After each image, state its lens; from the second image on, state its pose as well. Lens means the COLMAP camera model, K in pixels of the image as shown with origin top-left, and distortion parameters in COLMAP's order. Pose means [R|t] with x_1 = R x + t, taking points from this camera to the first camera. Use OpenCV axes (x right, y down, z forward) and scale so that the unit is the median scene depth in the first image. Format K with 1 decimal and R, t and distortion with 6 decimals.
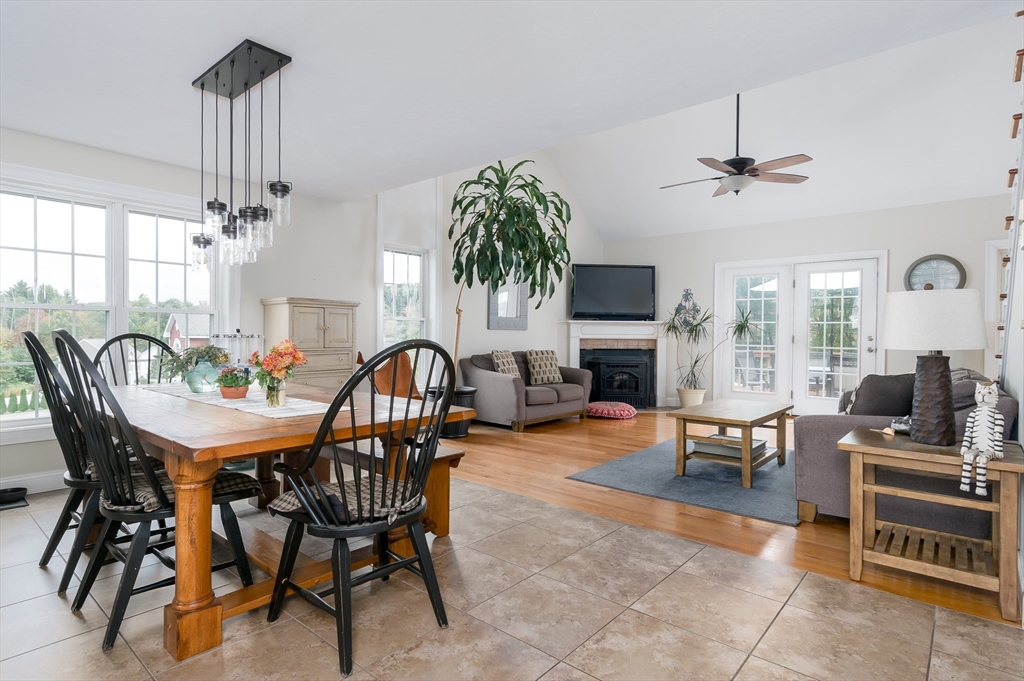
lens RADIAL K [[524.7, 0, 505.2], [0, 524.7, 333.9], [0, 0, 1]] dist [0.000287, -0.000867]
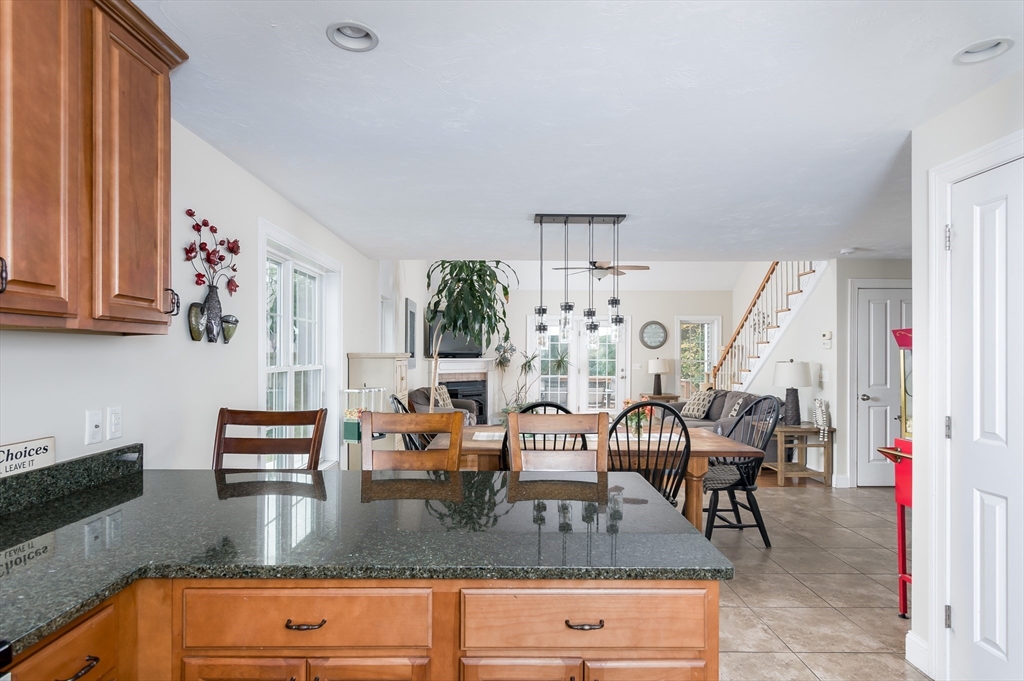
lens RADIAL K [[545.3, 0, 502.0], [0, 545.3, 352.6], [0, 0, 1]] dist [-0.000030, -0.000123]
pose [[0.752899, -0.003311, 0.658128, -0.548889], [0.006248, 0.999978, -0.002118, -0.035120], [-0.658107, 0.005707, 0.752903, -0.010121]]
